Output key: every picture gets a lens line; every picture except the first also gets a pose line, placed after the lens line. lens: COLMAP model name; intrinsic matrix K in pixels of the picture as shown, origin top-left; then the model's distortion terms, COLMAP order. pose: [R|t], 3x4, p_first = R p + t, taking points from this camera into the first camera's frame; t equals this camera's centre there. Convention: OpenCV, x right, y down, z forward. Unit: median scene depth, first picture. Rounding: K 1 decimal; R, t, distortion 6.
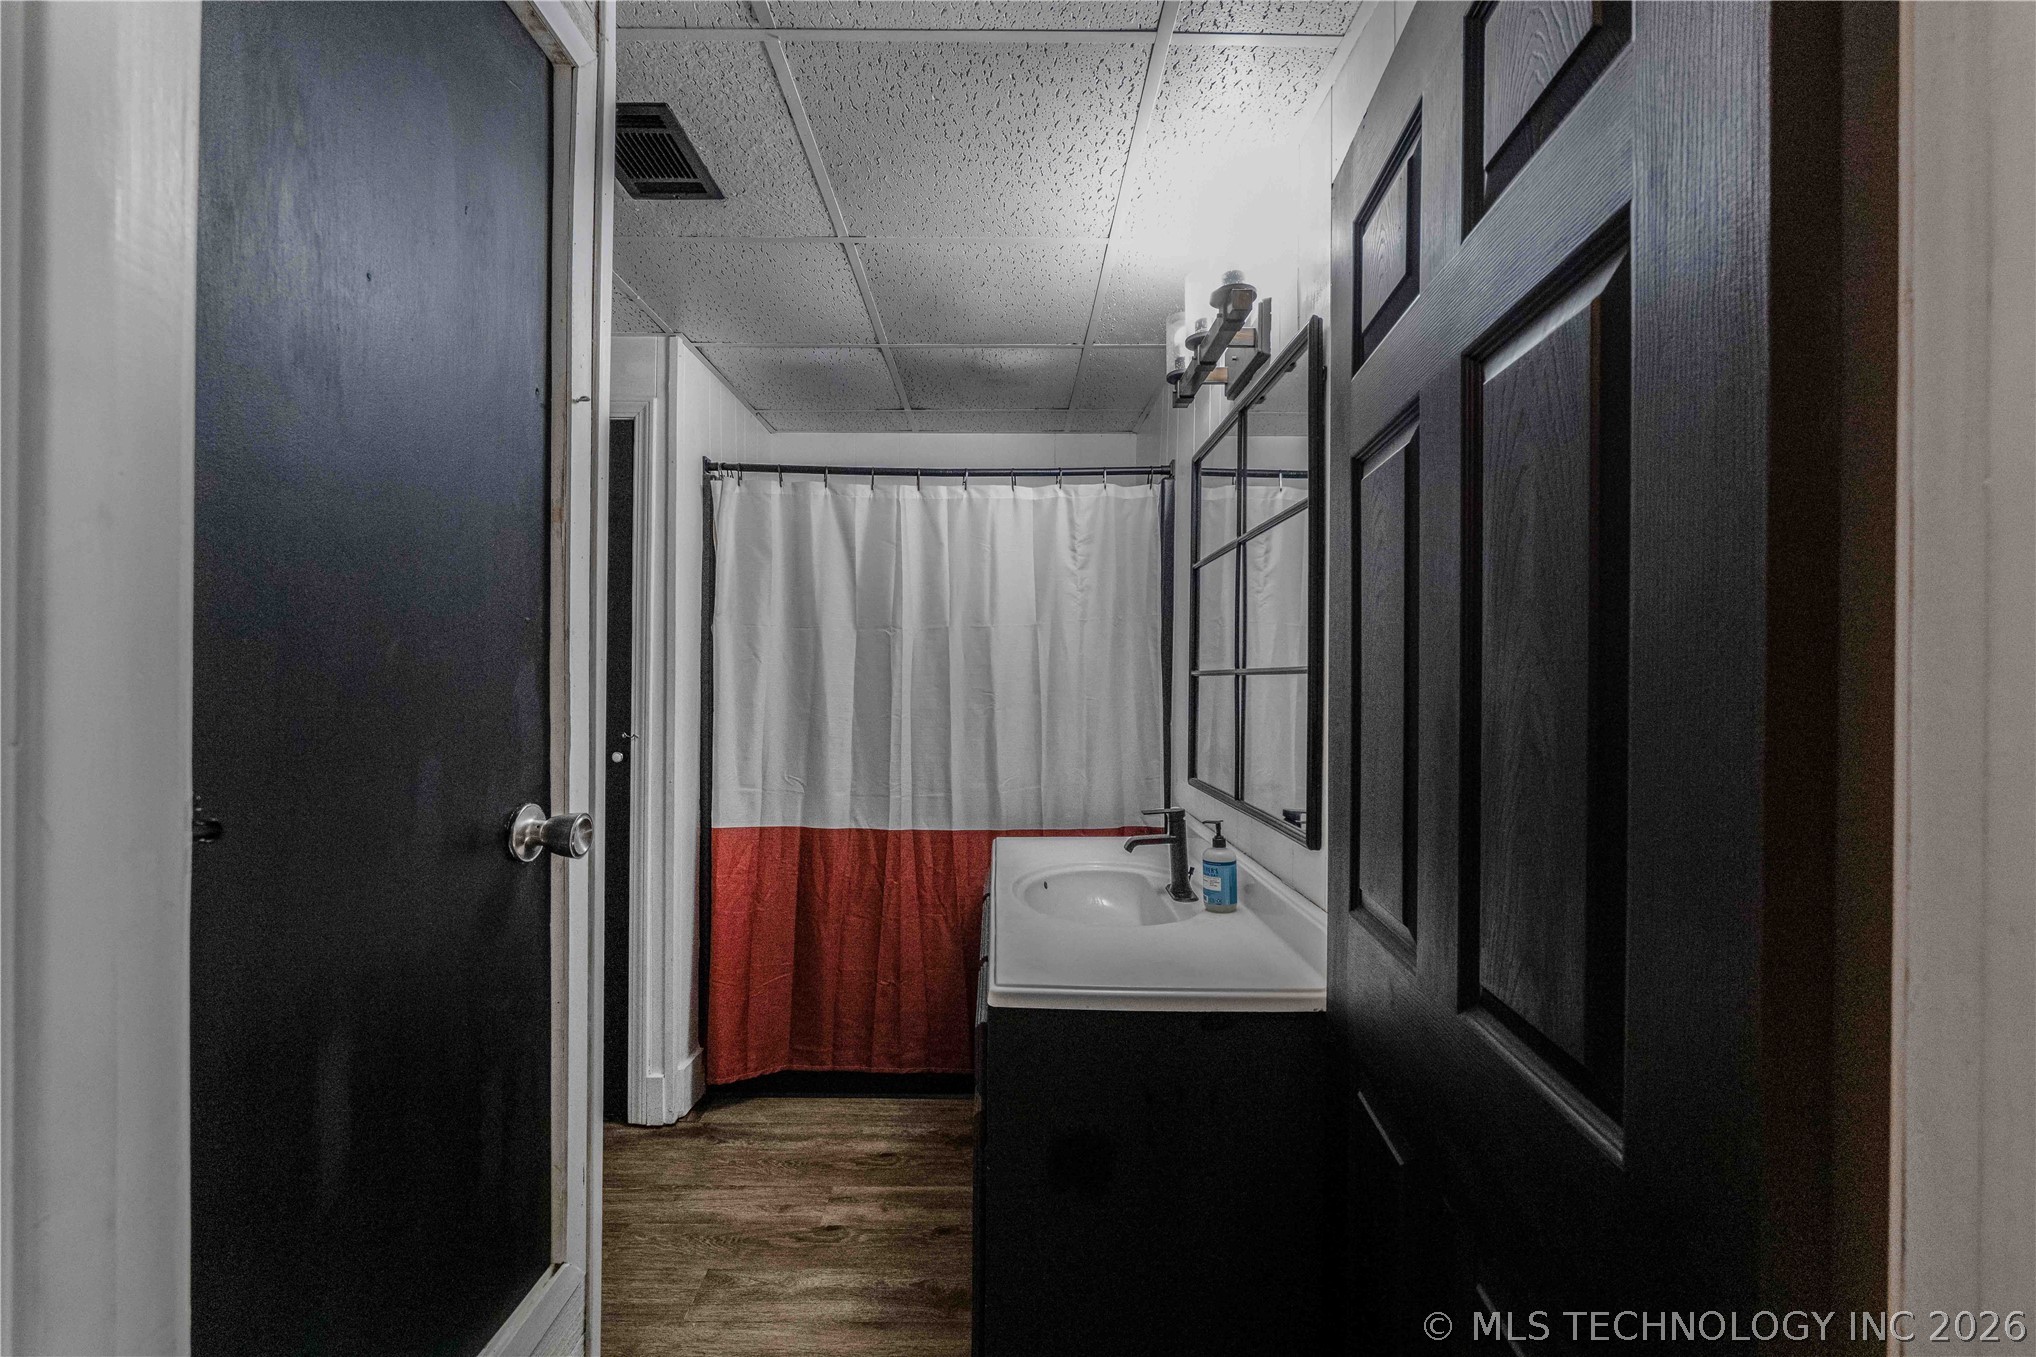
lens RADIAL K [[841.6, 0, 1013.7], [0, 841.6, 677.1], [0, 0, 1]] dist [-0.006069, 0.000273]
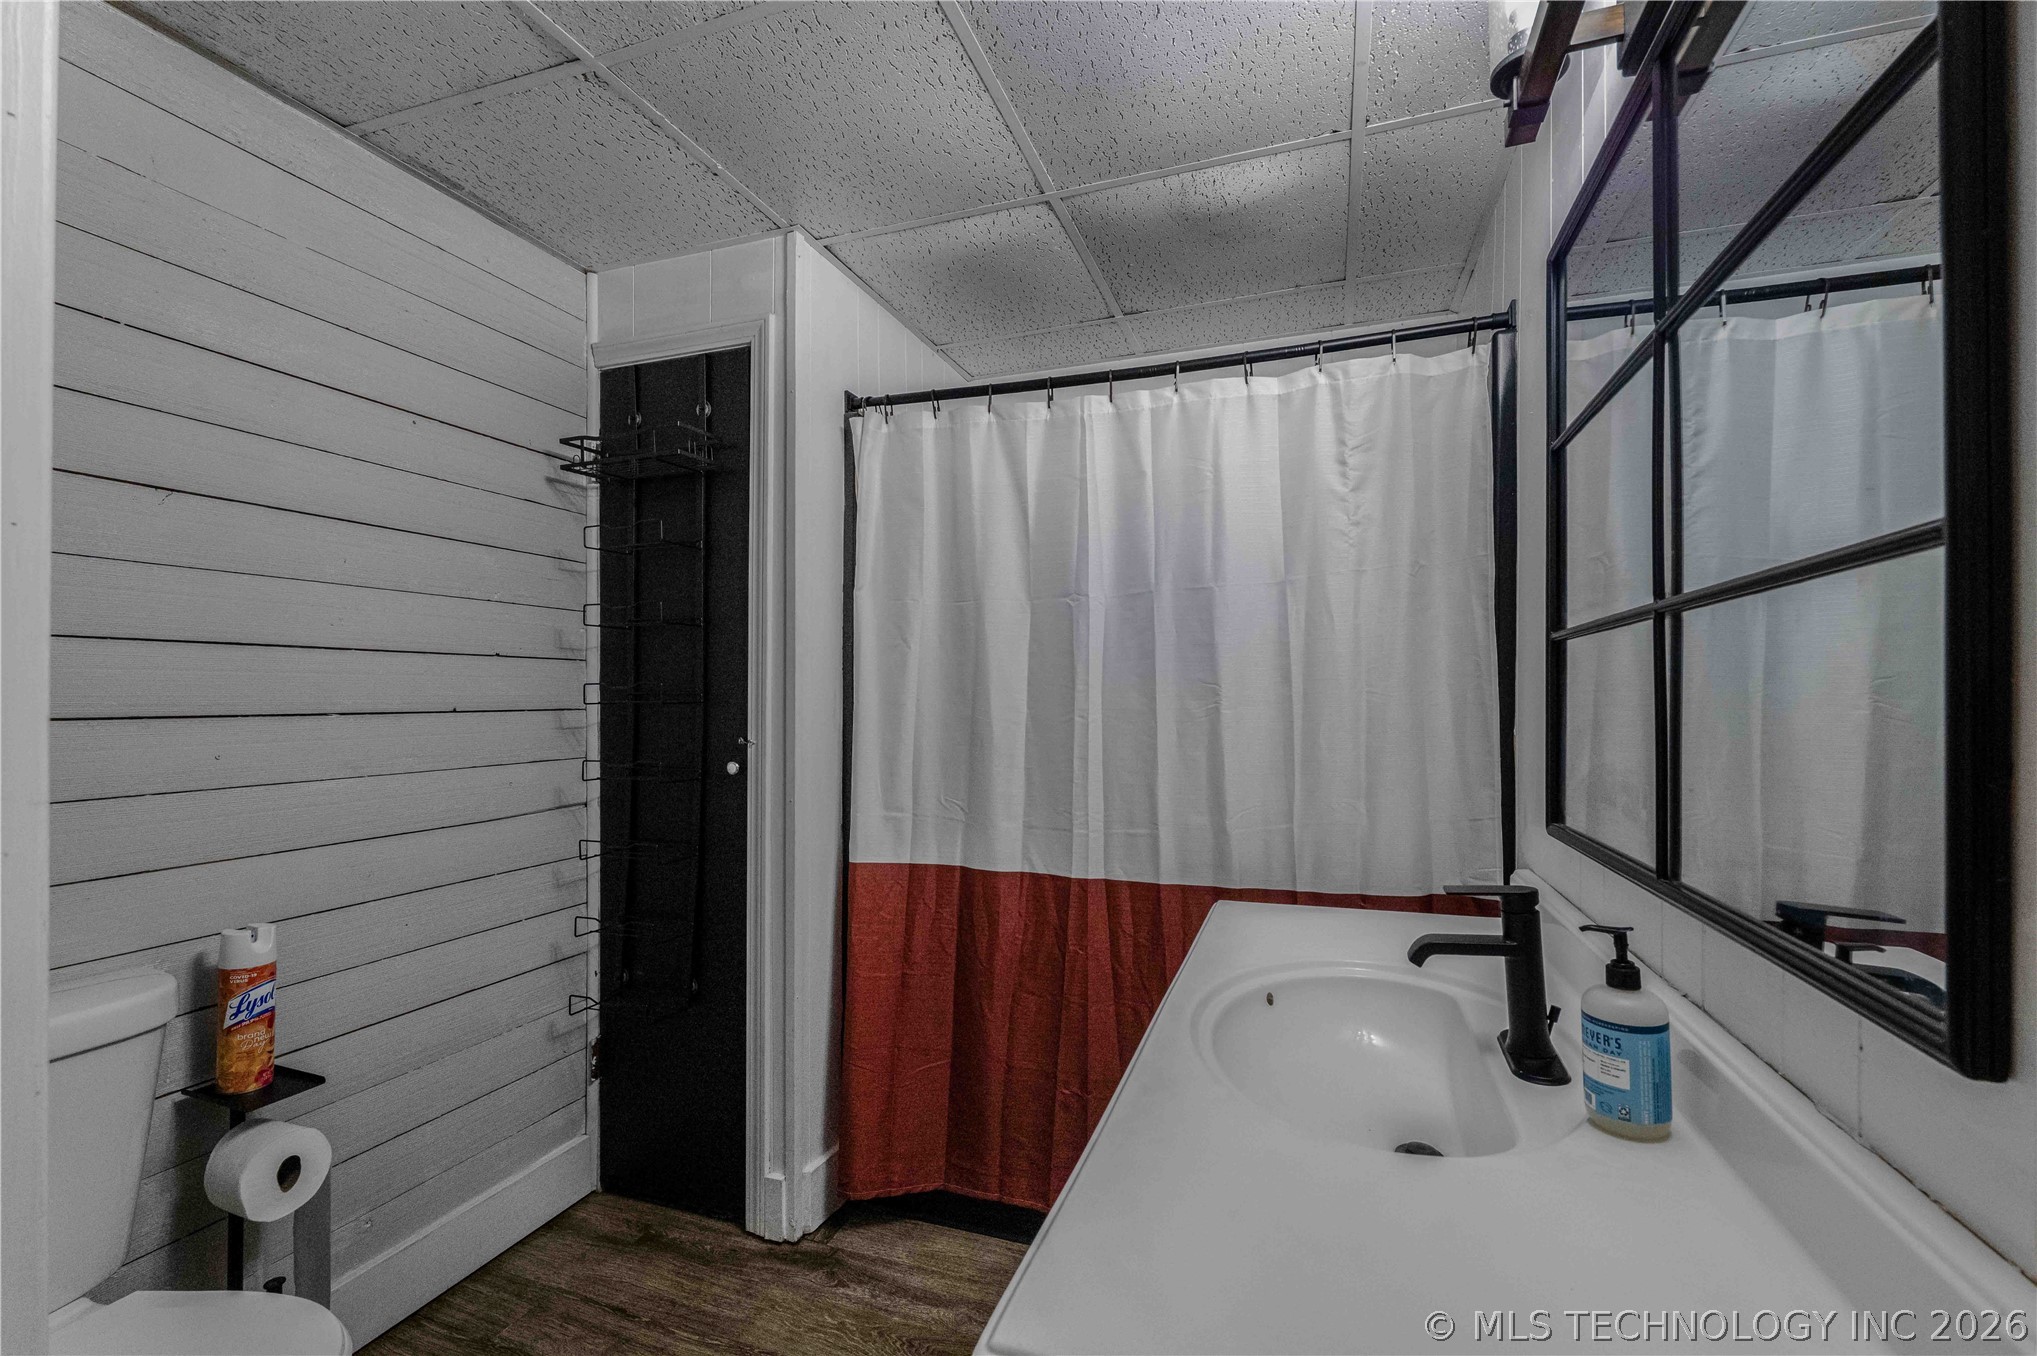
lens RADIAL K [[877.7, 0, 1023.2], [0, 877.7, 692.1], [0, 0, 1]] dist [-0.007593, -0.000066]
pose [[0.943563, -0.010212, -0.331036, 0.061061], [0.008705, 0.999944, -0.006036, 0.028231], [0.331079, 0.002814, 0.943599, 0.282891]]
